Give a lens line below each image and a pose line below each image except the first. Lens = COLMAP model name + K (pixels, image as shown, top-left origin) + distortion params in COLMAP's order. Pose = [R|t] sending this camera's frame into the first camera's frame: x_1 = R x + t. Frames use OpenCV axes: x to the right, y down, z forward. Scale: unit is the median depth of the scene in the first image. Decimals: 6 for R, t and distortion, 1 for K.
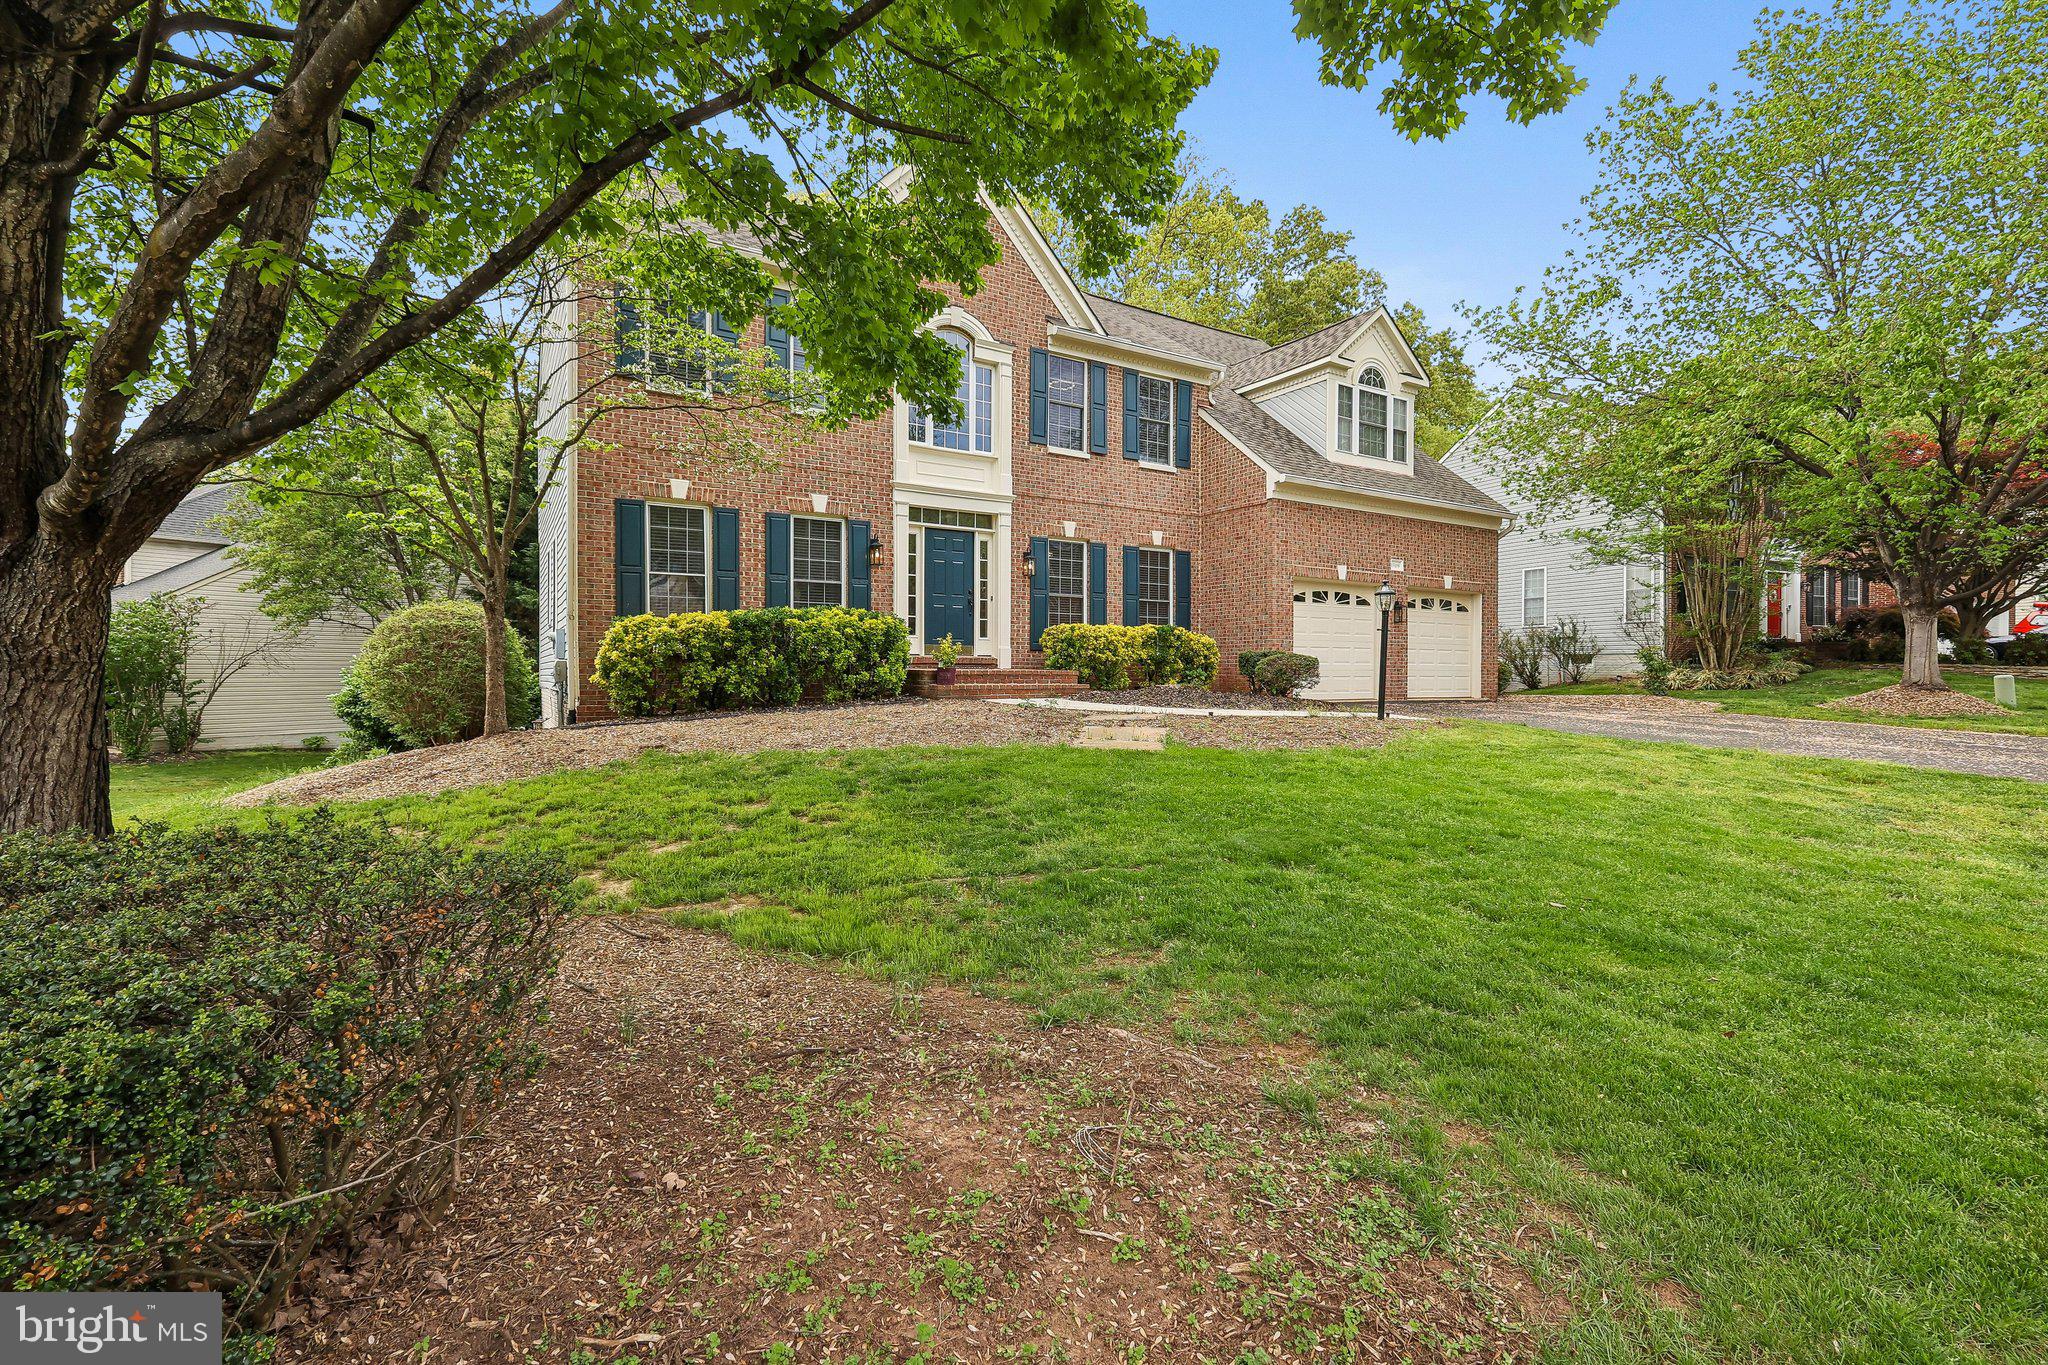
lens RADIAL K [[897.3, 0, 1020.2], [0, 897.3, 684.5], [0, 0, 1]] dist [-0.002895, 0.000335]
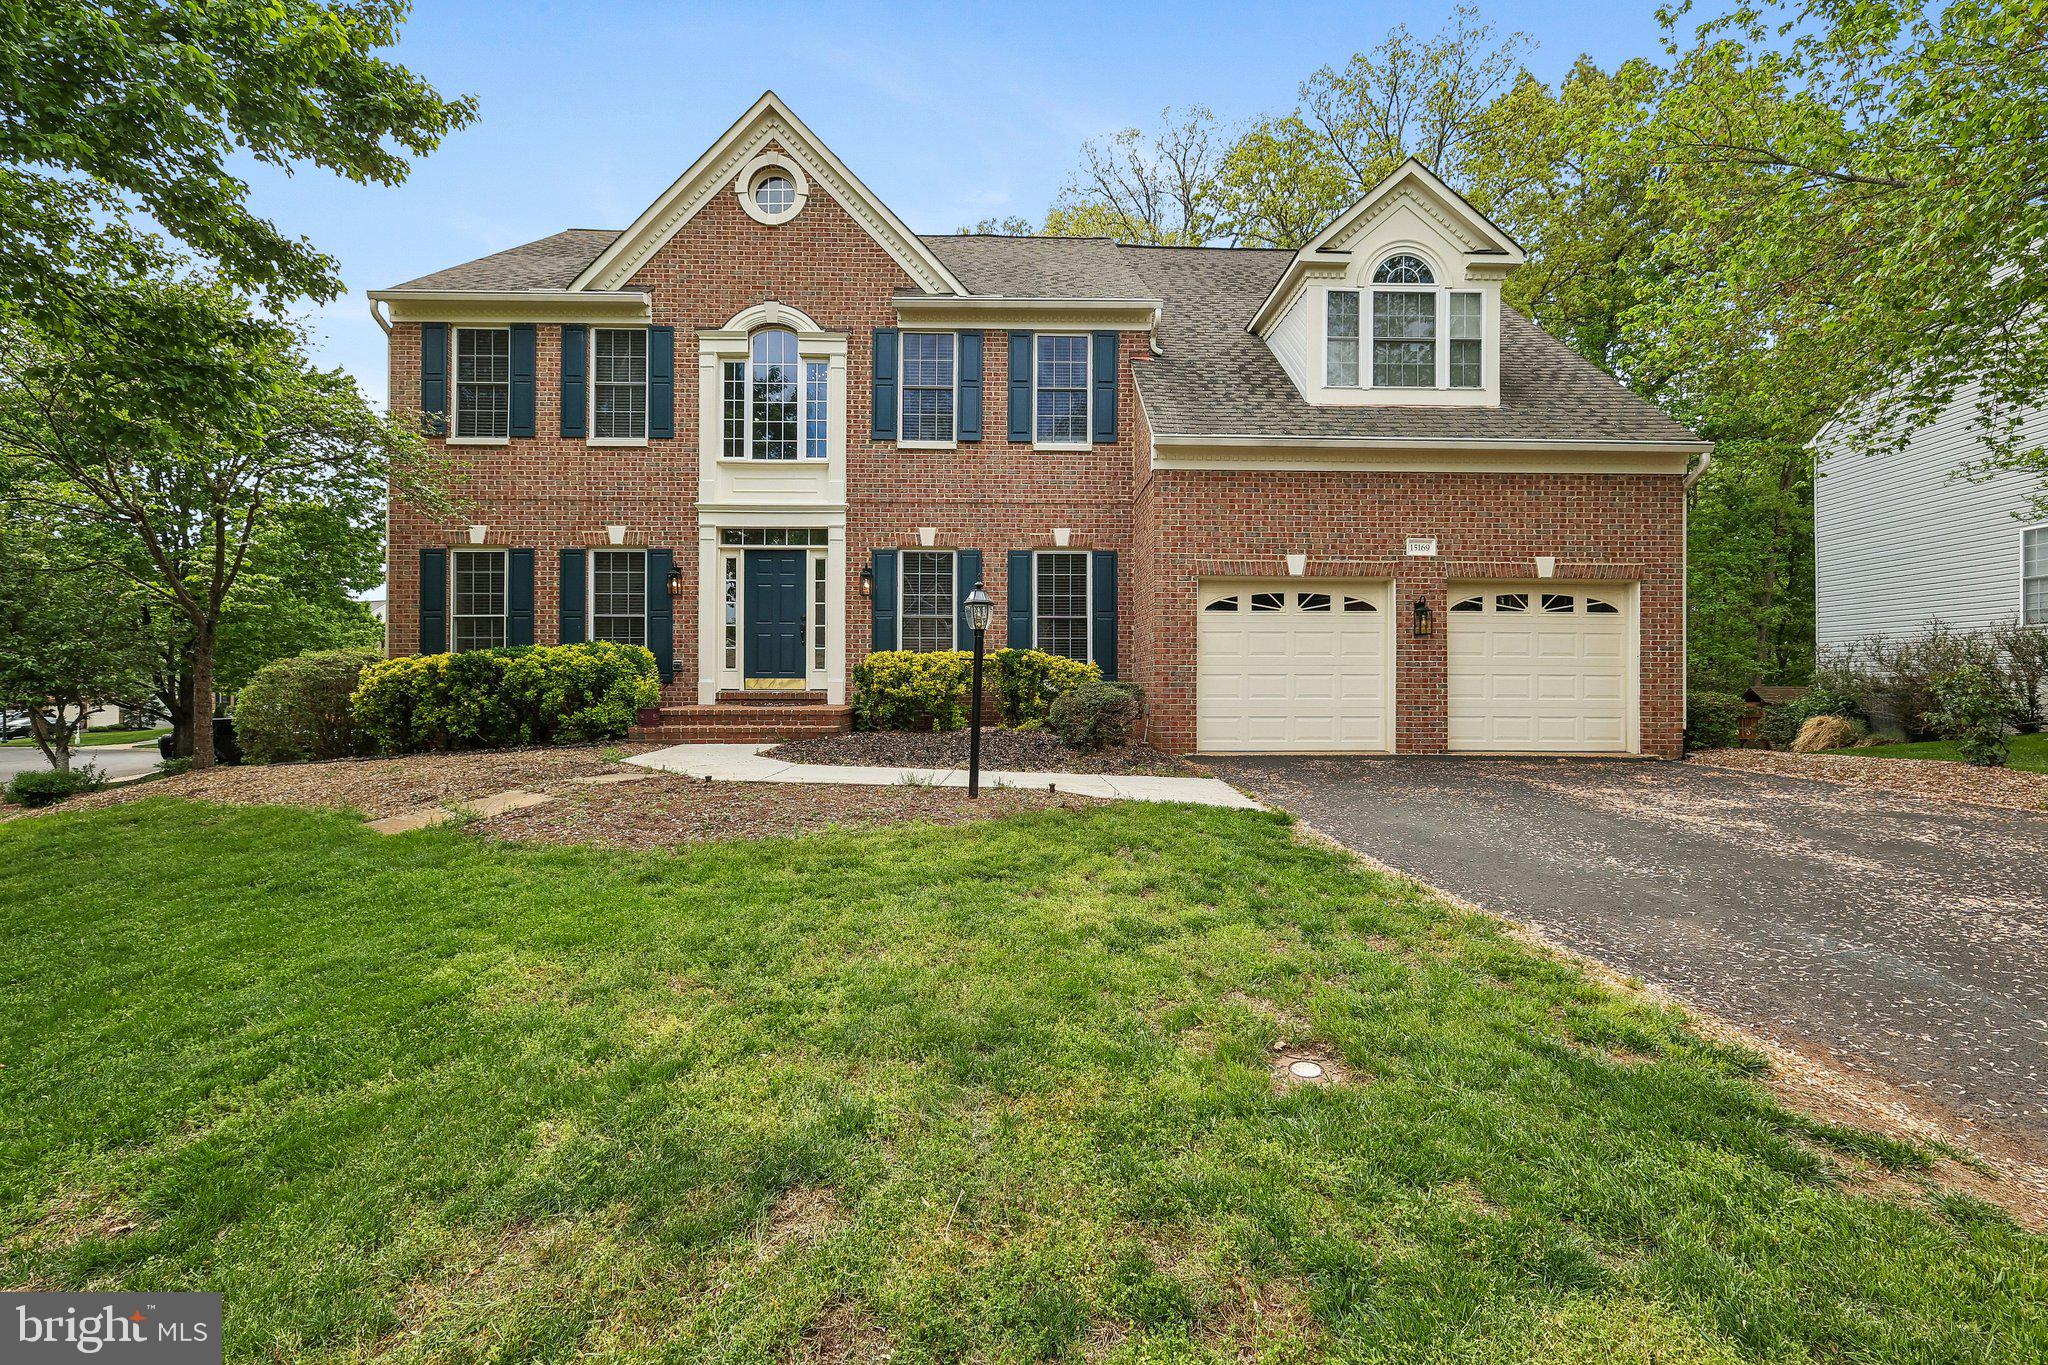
lens RADIAL K [[897.3, 0, 1024.5], [0, 897.3, 687.2], [0, 0, 1]] dist [-0.002895, 0.000335]
pose [[0.873291, -0.012537, -0.487037, 0.538313], [-0.006057, 0.999312, -0.036584, -0.006807], [0.487161, 0.034899, 0.872615, 0.336684]]
